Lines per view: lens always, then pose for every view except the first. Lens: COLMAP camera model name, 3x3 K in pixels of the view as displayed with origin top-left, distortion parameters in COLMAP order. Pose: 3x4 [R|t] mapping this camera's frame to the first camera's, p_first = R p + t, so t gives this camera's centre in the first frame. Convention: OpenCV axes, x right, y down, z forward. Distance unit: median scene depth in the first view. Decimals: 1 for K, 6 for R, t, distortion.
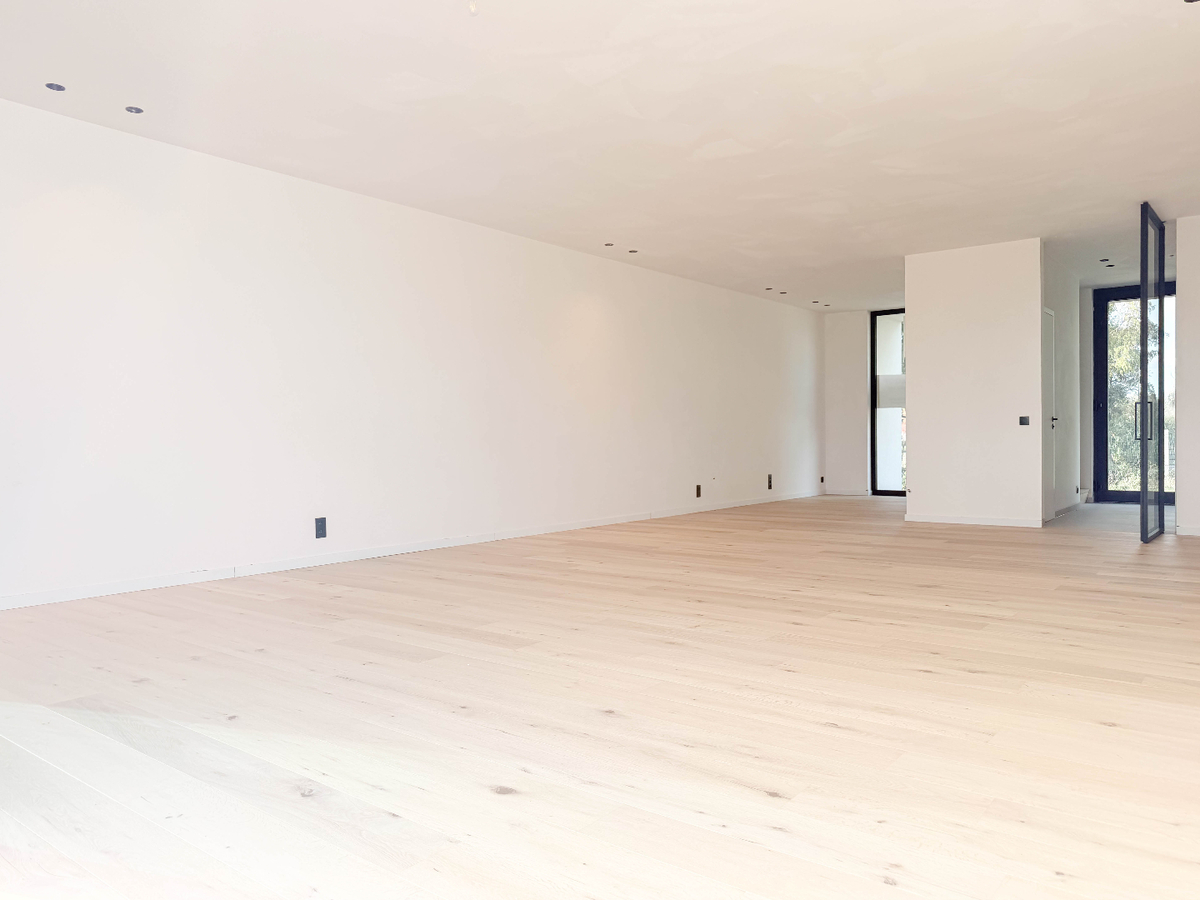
lens RADIAL K [[902.0, 0, 616.8], [0, 902.0, 449.1], [0, 0, 1]] dist [-0.006761, 0.001148]
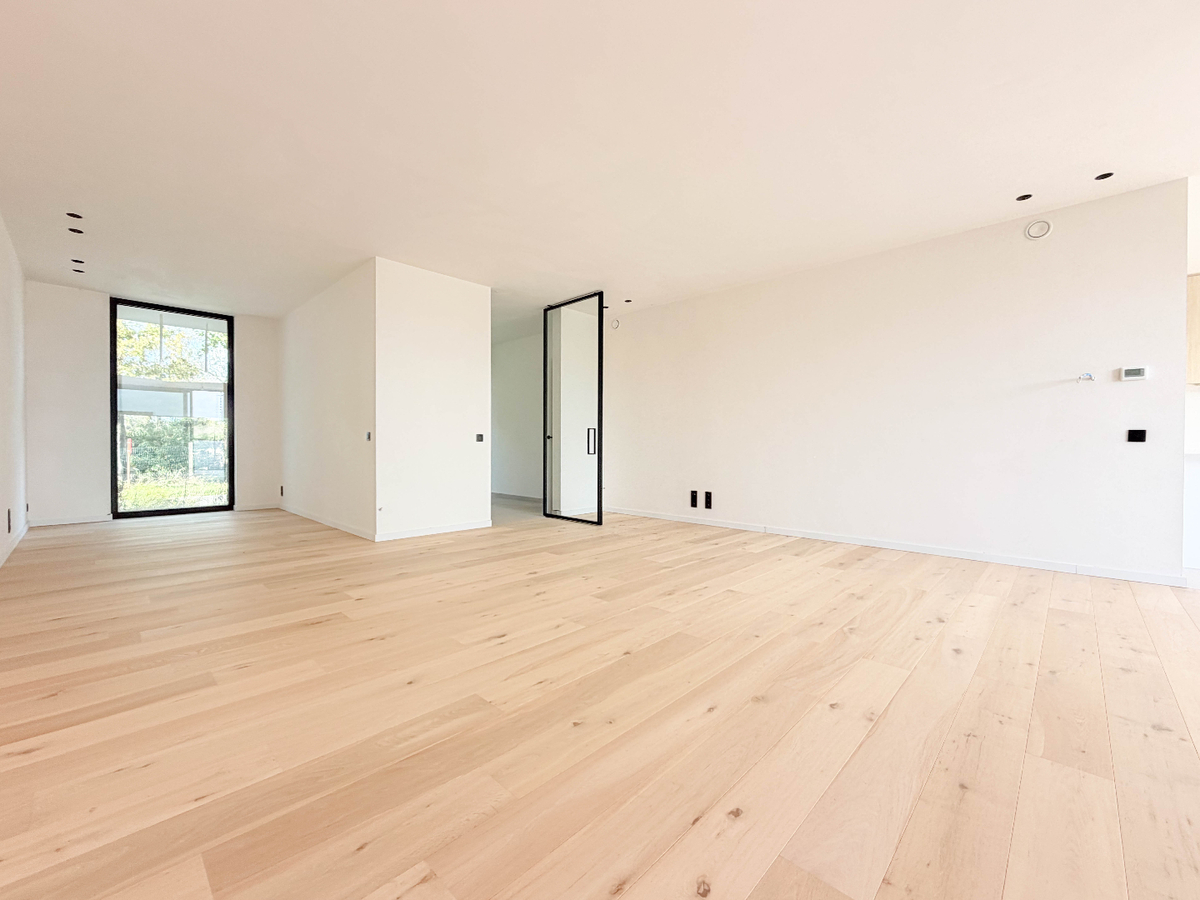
lens RADIAL K [[475.8, 0, 600.0], [0, 475.8, 450.0], [0, 0, 1]] dist [0.001463, 0.000059]
pose [[0.067725, -0.001544, 0.997703, -0.280823], [0.006014, 0.999981, 0.001139, -0.028216], [-0.997686, 0.005923, 0.067733, 1.477488]]
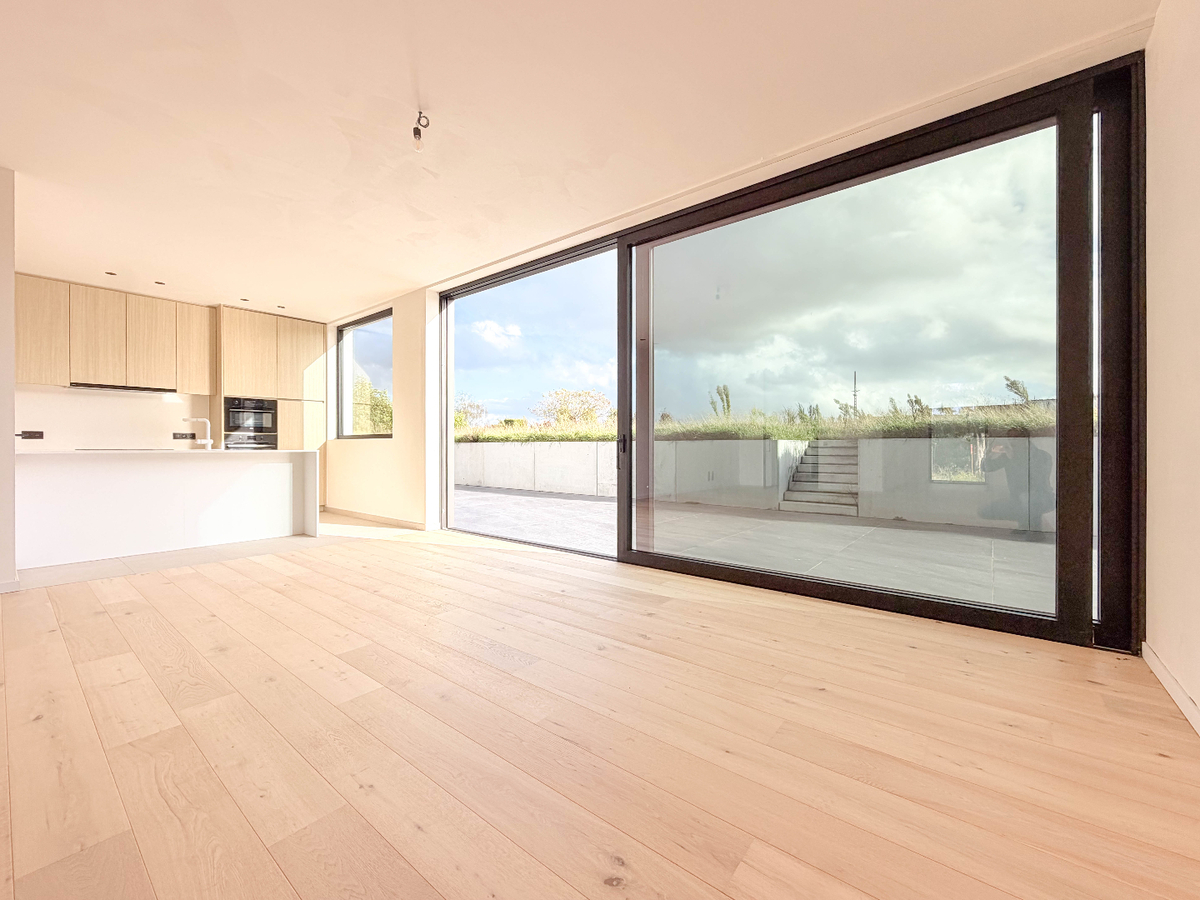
lens RADIAL K [[483.0, 0, 602.6], [0, 483.0, 448.5], [0, 0, 1]] dist [-0.001512, -0.000115]
pose [[-0.999959, 0.008694, -0.002372, -0.342564], [0.008663, 0.999878, 0.012969, -0.026319], [0.002484, 0.012948, -0.999913, 1.385206]]
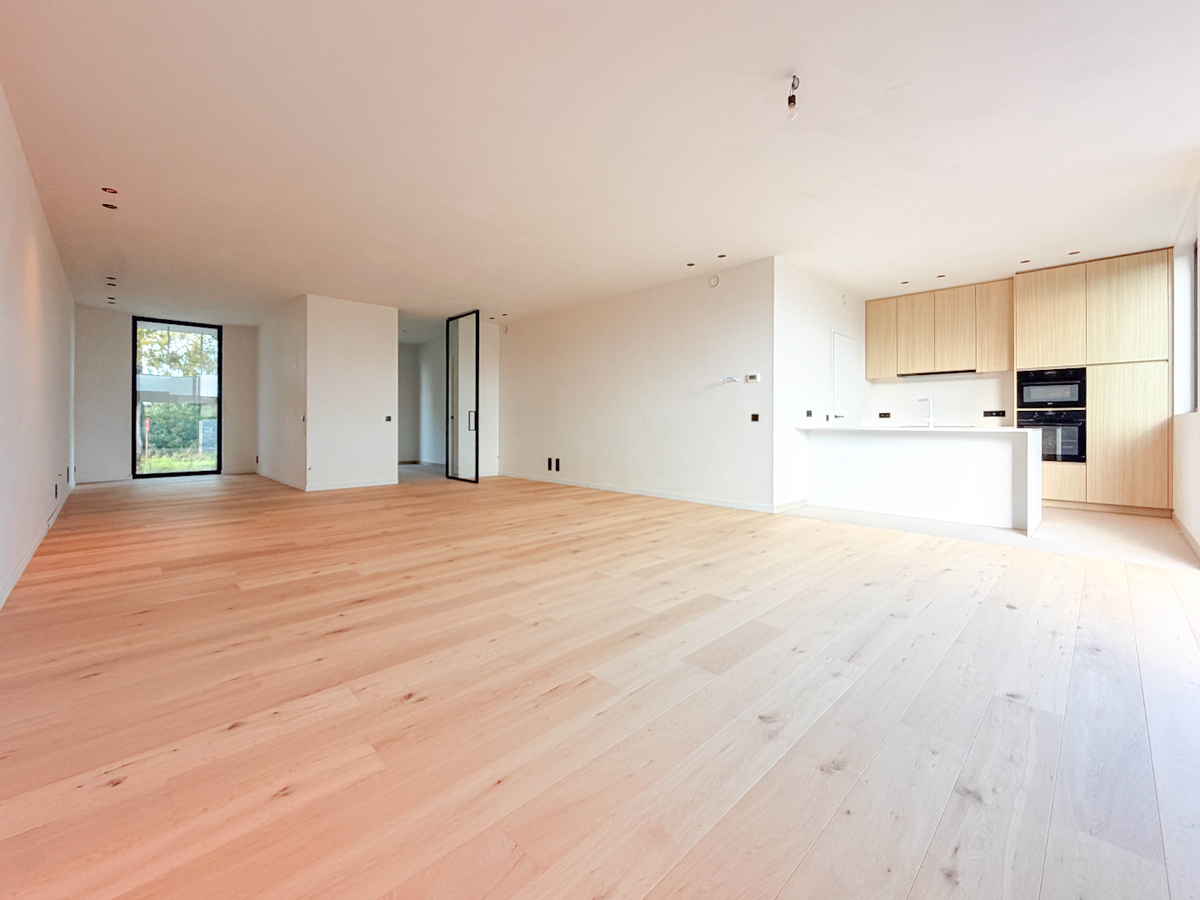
lens RADIAL K [[501.2, 0, 600.4], [0, 501.2, 422.3], [0, 0, 1]] dist [-0.001970, 0.000765]
pose [[0.113907, 0.008106, 0.993458, -0.729452], [0.008065, 0.999926, -0.009084, -0.025118], [-0.993459, 0.009047, 0.113833, 0.947854]]
